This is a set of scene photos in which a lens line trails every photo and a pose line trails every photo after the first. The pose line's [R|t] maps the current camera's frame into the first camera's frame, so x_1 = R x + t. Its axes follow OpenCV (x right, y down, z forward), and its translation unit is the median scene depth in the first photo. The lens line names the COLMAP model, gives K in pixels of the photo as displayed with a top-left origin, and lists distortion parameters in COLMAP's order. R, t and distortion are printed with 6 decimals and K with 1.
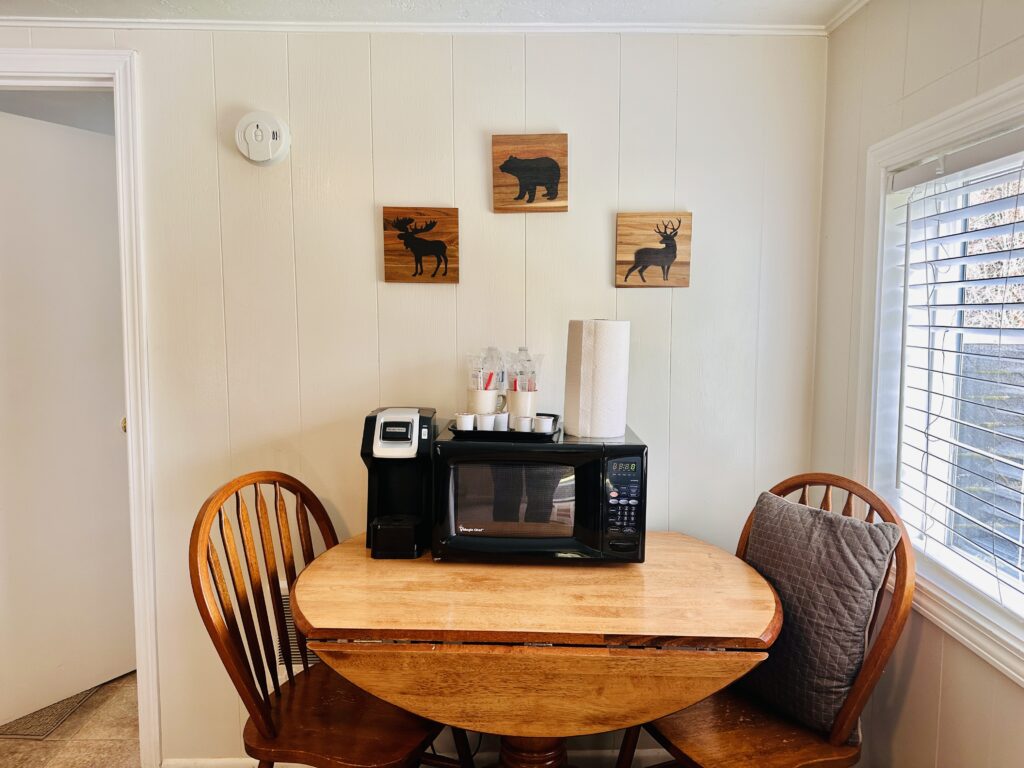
lens RADIAL K [[717.1, 0, 512.0], [0, 717.1, 384.0], [0, 0, 1]] dist [0.095943, -0.133630]
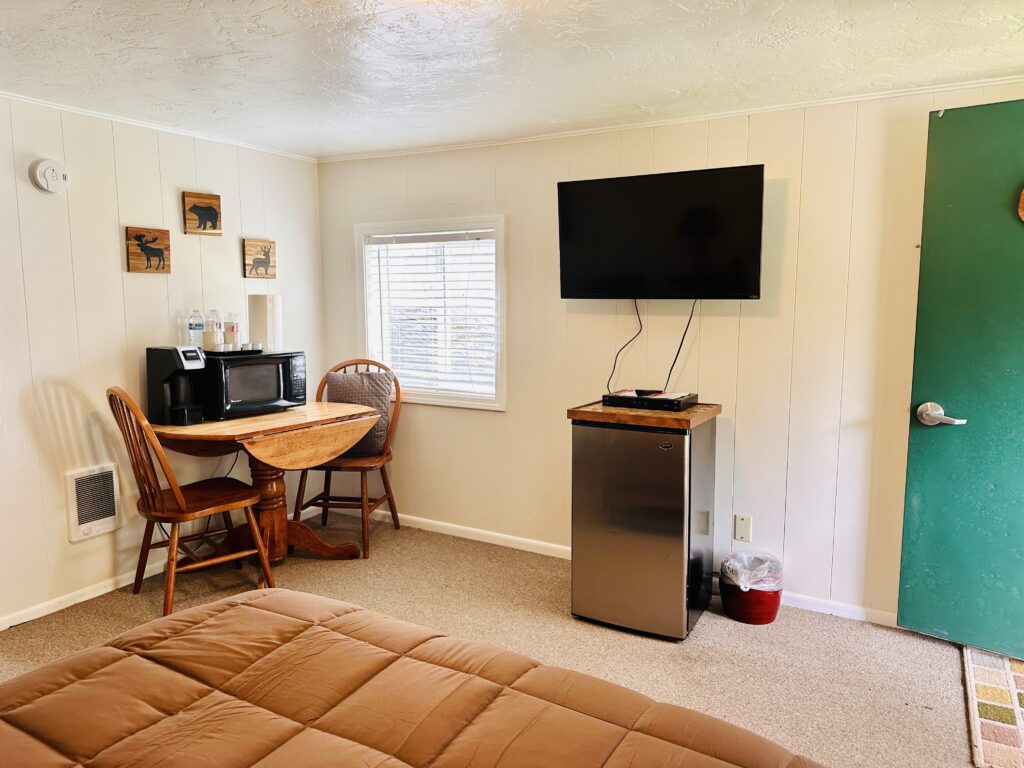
lens RADIAL K [[723.7, 0, 527.3], [0, 723.7, 381.0], [0, 0, 1]] dist [0.009237, -0.031562]
pose [[0.499511, -0.103536, 0.860099, -1.168019], [0.081917, 0.994029, 0.072084, 0.059705], [-0.862426, 0.034450, 0.505009, -0.597882]]
